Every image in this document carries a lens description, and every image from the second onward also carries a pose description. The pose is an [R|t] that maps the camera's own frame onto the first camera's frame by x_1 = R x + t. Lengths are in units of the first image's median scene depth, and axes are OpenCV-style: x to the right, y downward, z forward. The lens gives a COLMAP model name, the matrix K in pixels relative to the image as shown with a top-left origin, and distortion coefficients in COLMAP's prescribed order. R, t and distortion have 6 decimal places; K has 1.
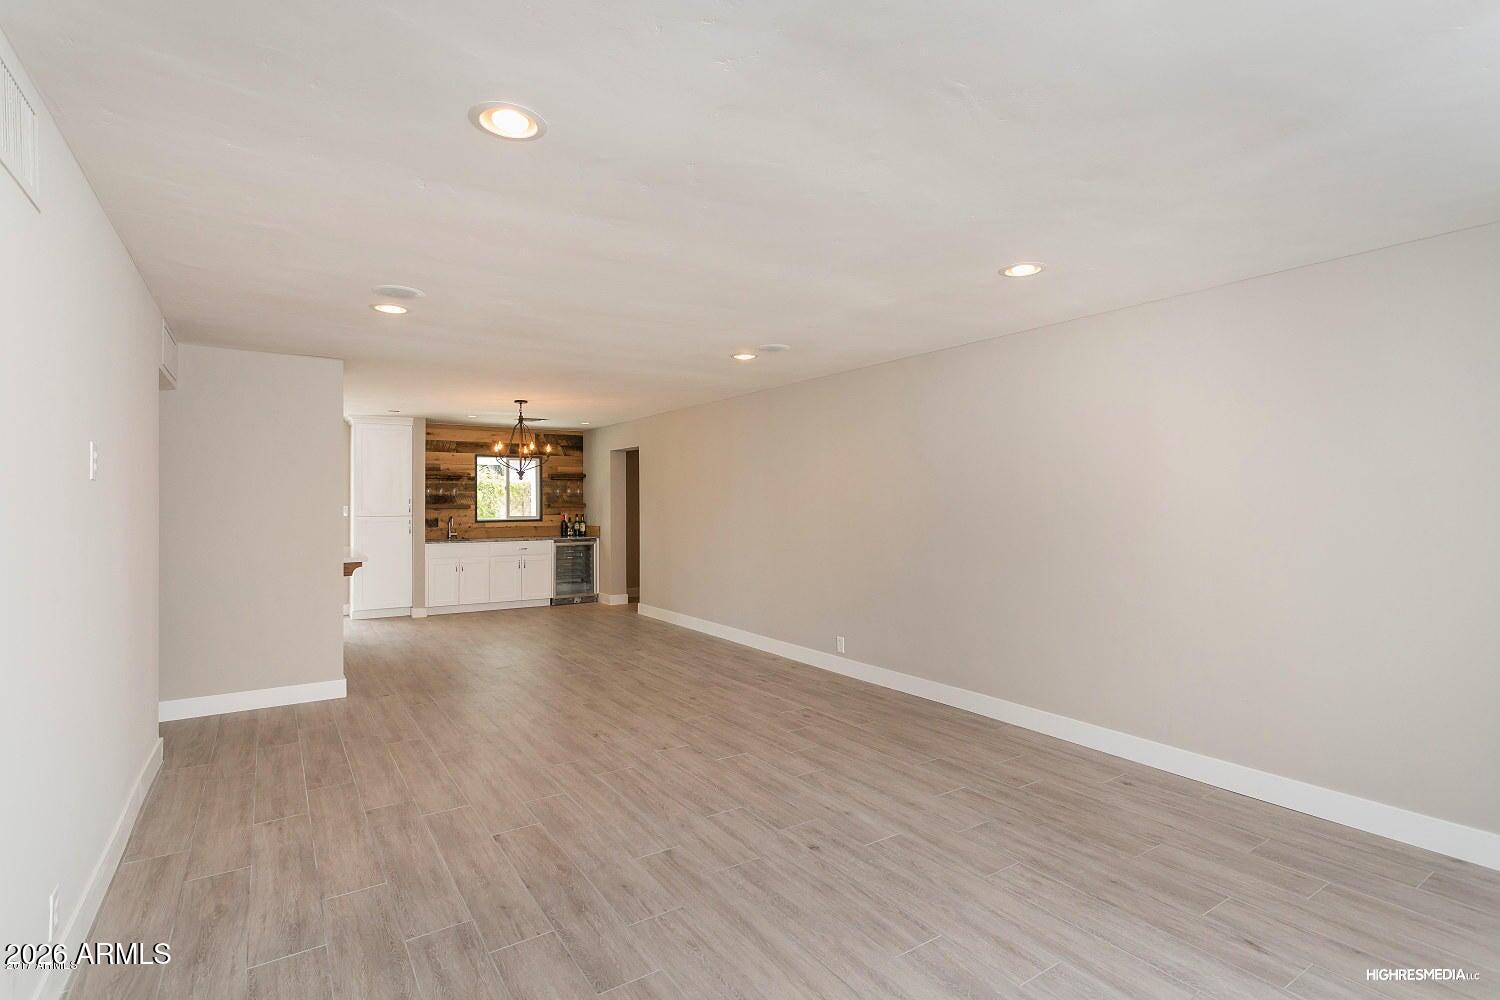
lens RADIAL K [[737.5, 0, 747.0], [0, 737.5, 486.8], [0, 0, 1]] dist [-0.001366, 0.000302]
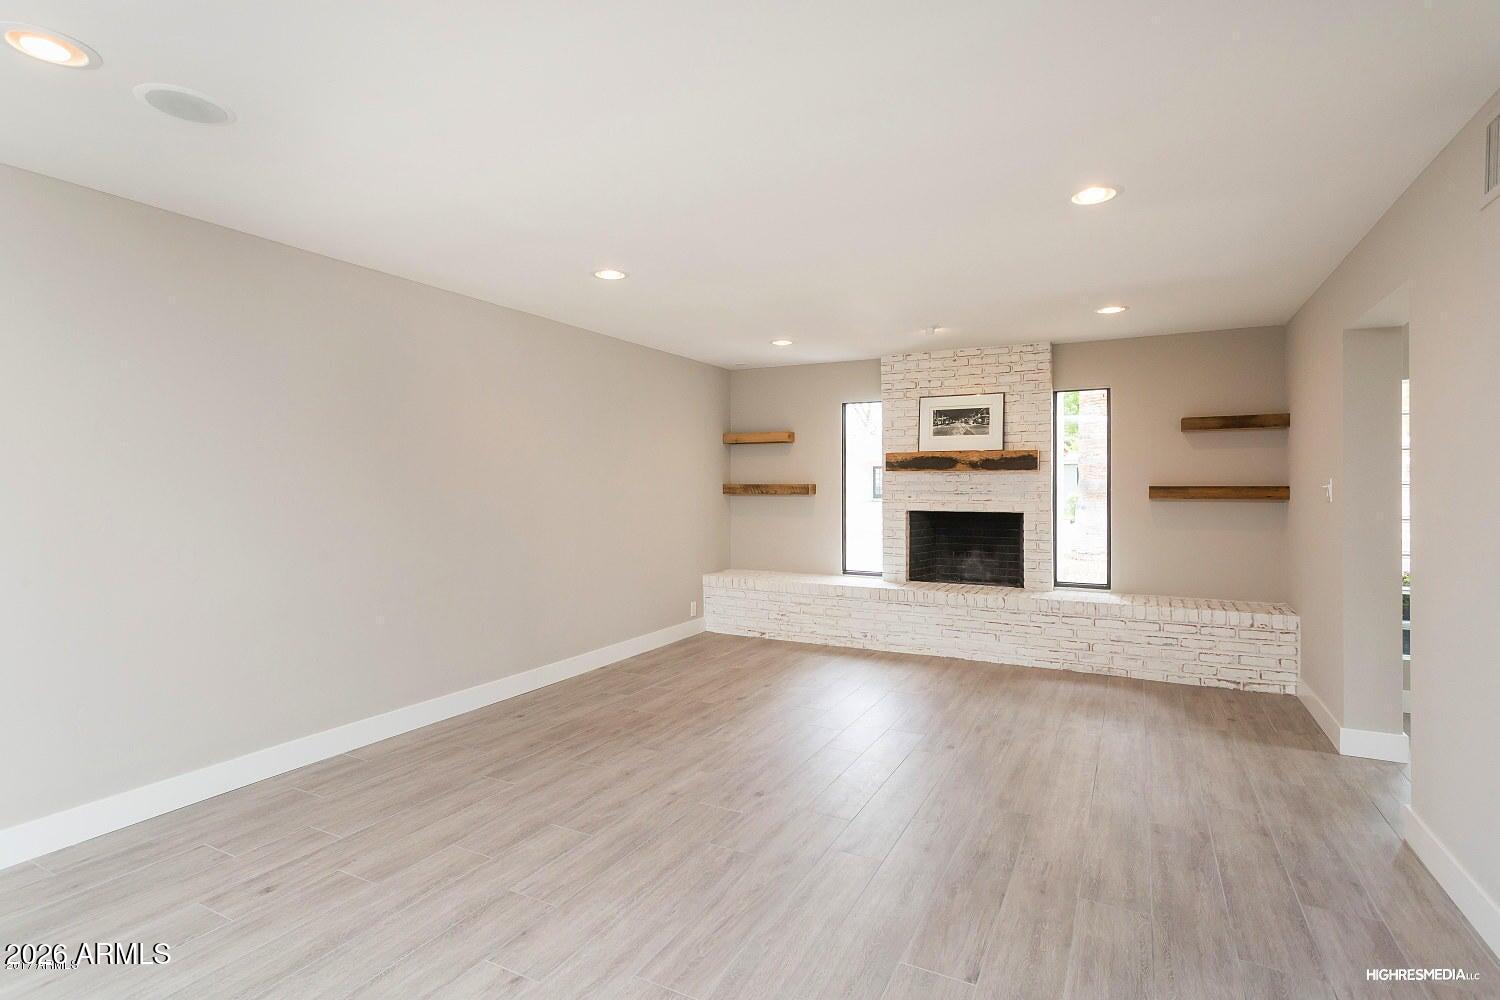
lens RADIAL K [[737.5, 0, 747.0], [0, 737.5, 486.8], [0, 0, 1]] dist [-0.001366, 0.000302]
pose [[-0.486349, 0.002583, 0.873761, -0.740291], [-0.015604, 0.999810, -0.011641, 0.050745], [-0.873625, -0.019296, -0.486216, 1.368549]]
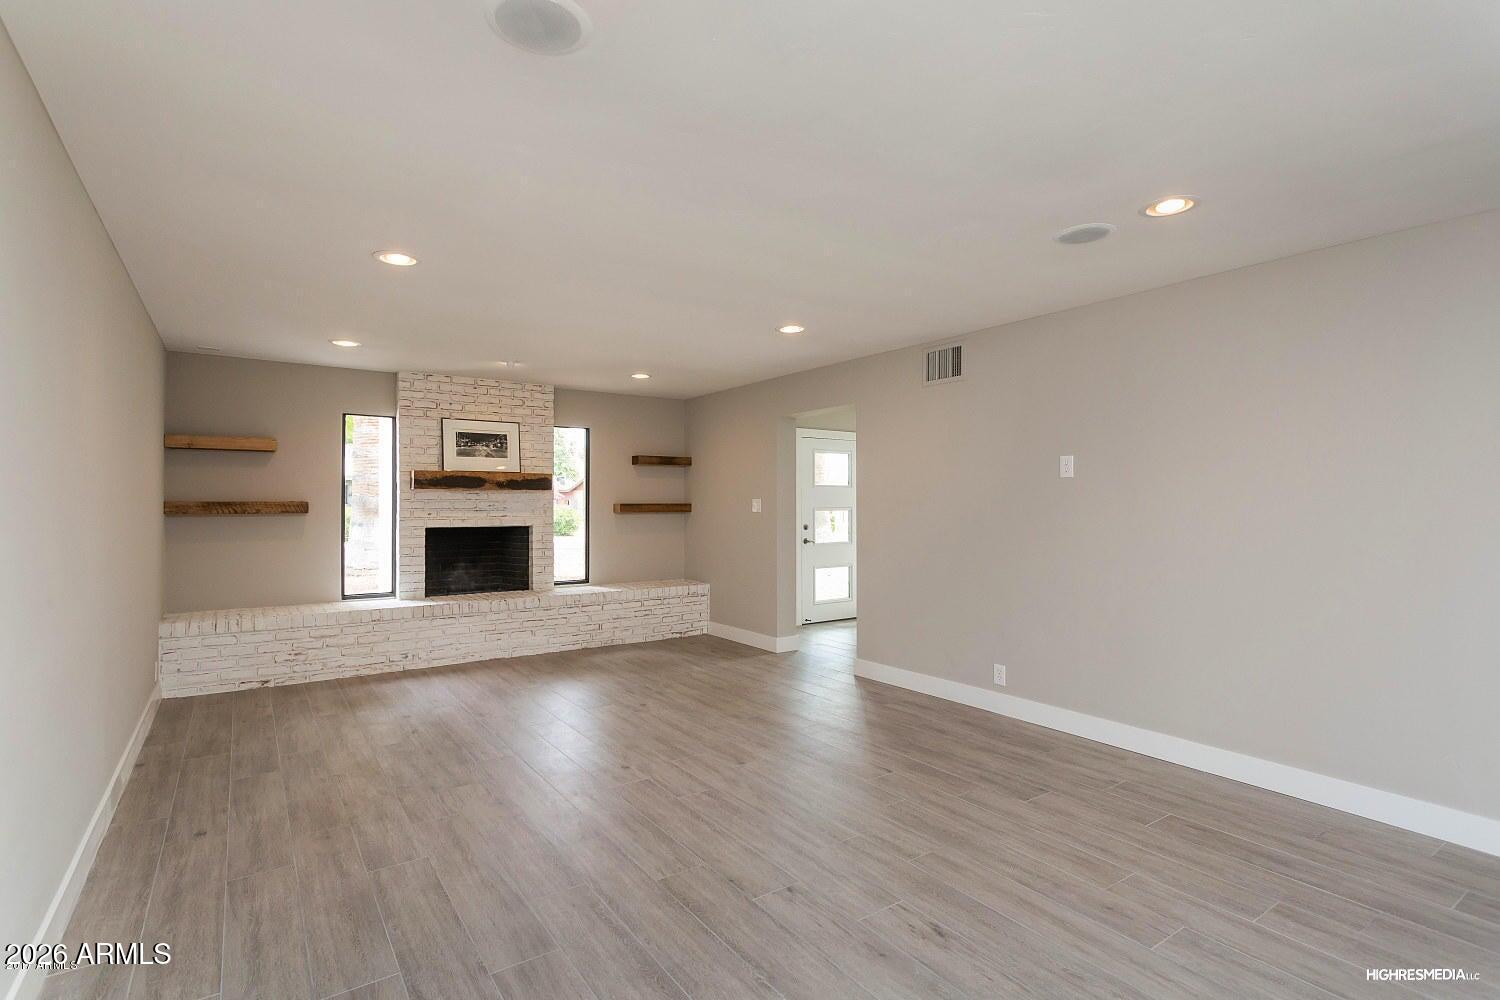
lens RADIAL K [[711.7, 0, 750.0], [0, 711.7, 500.0], [0, 0, 1]] dist [-0.000630, 0.000245]
pose [[-0.999579, 0.003957, -0.028740, -0.077329], [0.004661, 0.999690, -0.024473, 0.060410], [0.028634, -0.024597, -0.999287, 1.966868]]
